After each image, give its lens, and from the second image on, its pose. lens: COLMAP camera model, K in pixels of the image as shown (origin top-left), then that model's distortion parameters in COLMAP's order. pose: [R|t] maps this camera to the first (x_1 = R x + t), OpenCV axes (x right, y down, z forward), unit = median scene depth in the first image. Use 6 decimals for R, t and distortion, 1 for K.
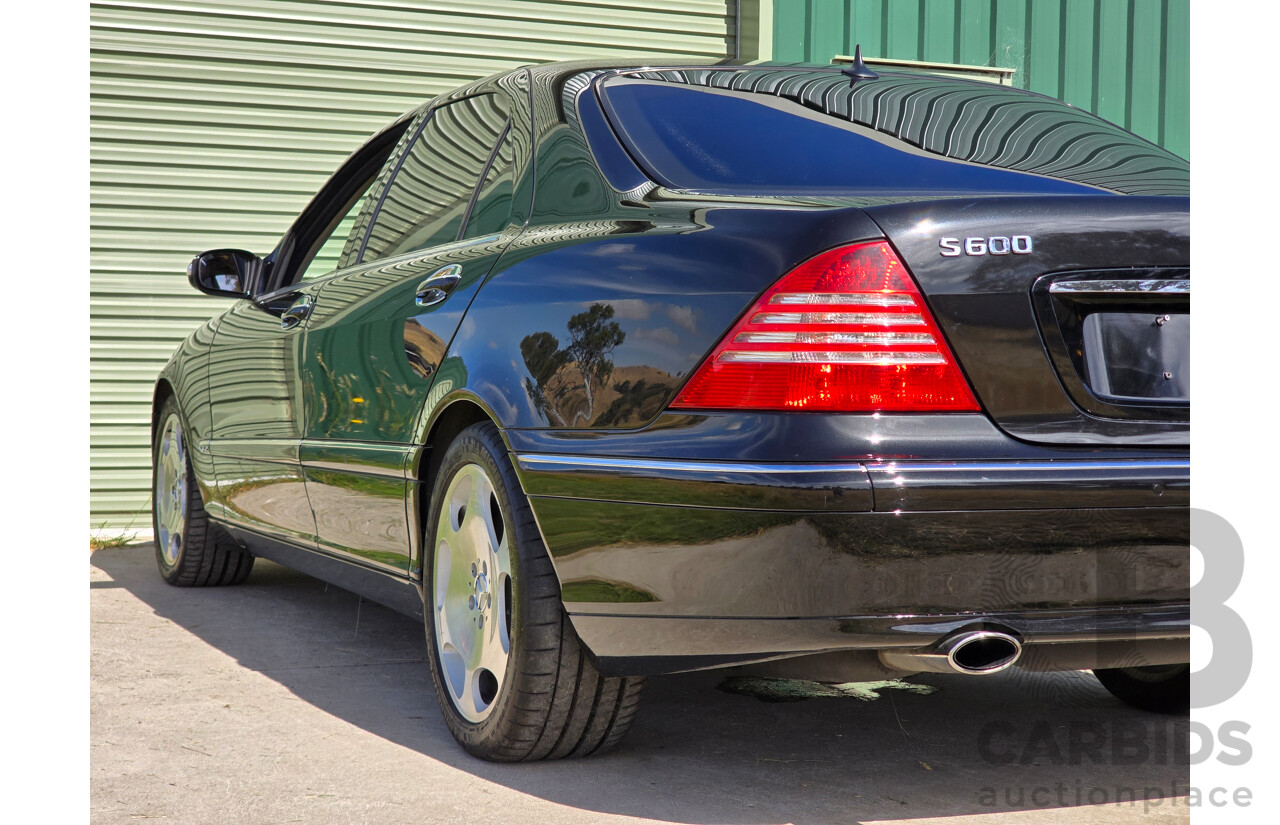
lens RADIAL K [[2091.9, 0, 648.5], [0, 2091.9, 405.8], [0, 0, 1]] dist [0.032499, 0.000000]
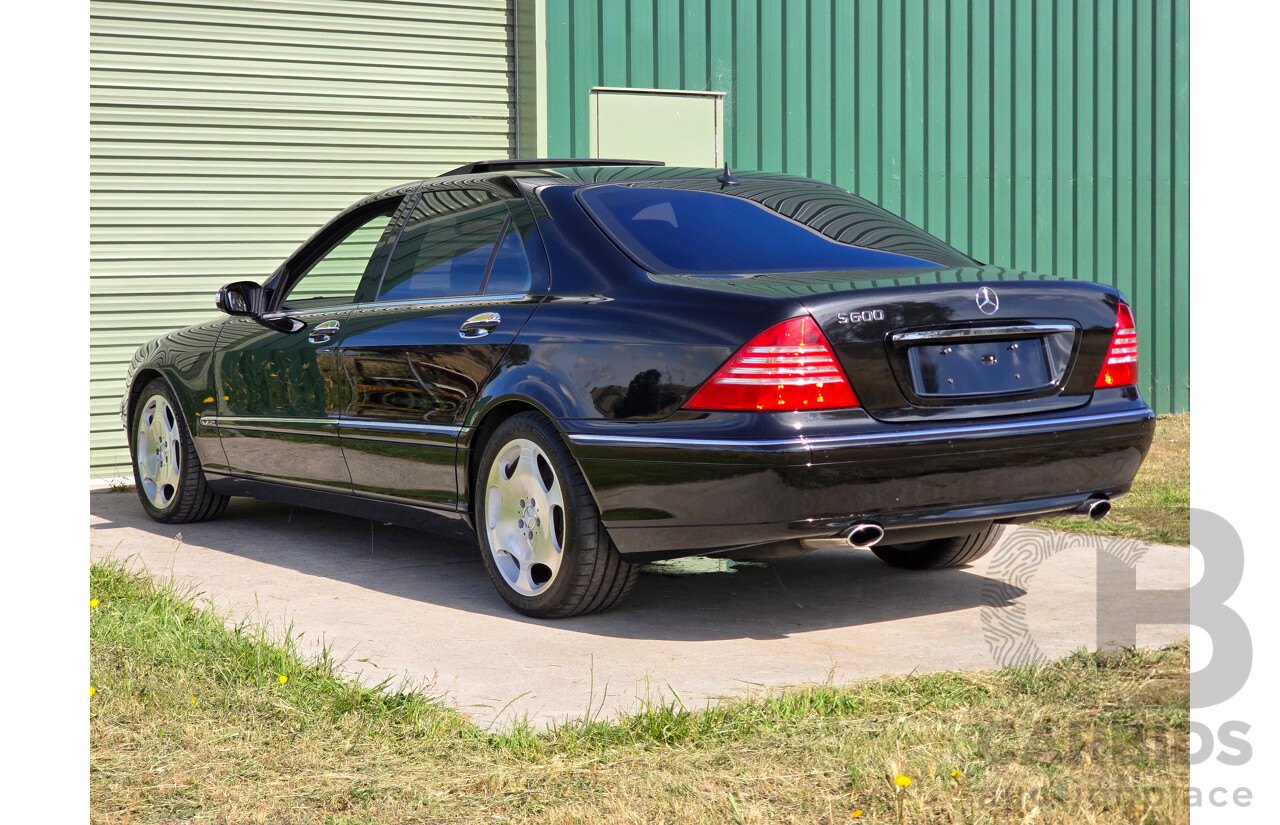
lens RADIAL K [[2145.4, 0, 635.1], [0, 2145.4, 412.6], [0, 0, 1]] dist [-0.040115, 0.000000]
pose [[0.980070, -0.042203, 0.194118, -0.347822], [0.032369, 0.998040, 0.053559, -0.086017], [-0.195997, -0.046208, 0.979515, -0.705356]]
